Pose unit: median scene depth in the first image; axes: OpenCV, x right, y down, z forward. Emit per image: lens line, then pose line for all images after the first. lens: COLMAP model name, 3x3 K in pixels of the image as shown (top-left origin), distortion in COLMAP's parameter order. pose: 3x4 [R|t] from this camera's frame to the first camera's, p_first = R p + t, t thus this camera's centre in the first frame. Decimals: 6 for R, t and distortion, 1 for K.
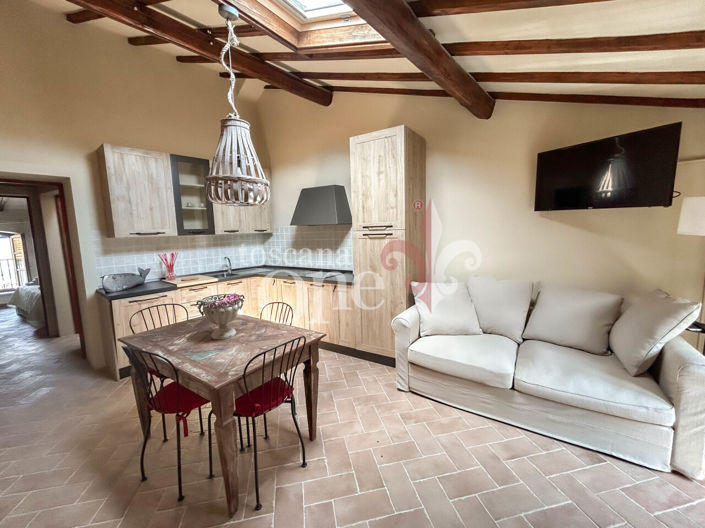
lens RADIAL K [[286.8, 0, 348.7], [0, 286.8, 263.8], [0, 0, 1]] dist [0.000823, 0.000055]
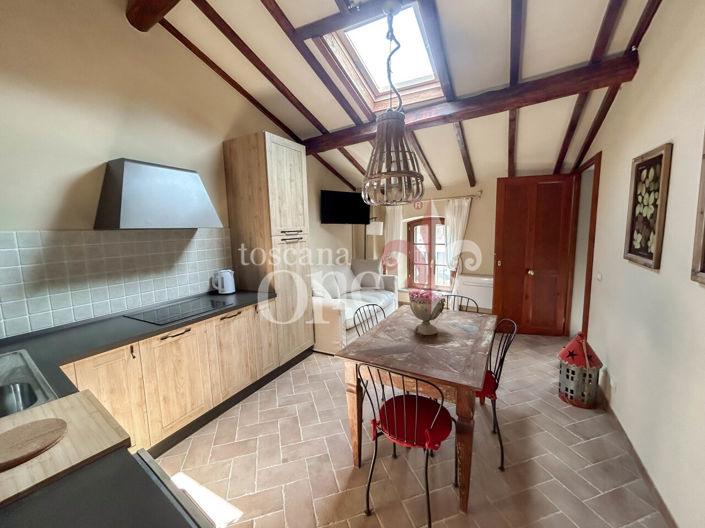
lens RADIAL K [[286.8, 0, 348.7], [0, 286.8, 263.8], [0, 0, 1]] dist [0.000823, 0.000055]
pose [[-0.080025, -0.095153, 0.992241, -0.932549], [0.147754, 0.983304, 0.106212, -0.091987], [-0.985781, 0.155107, -0.064630, 0.862069]]
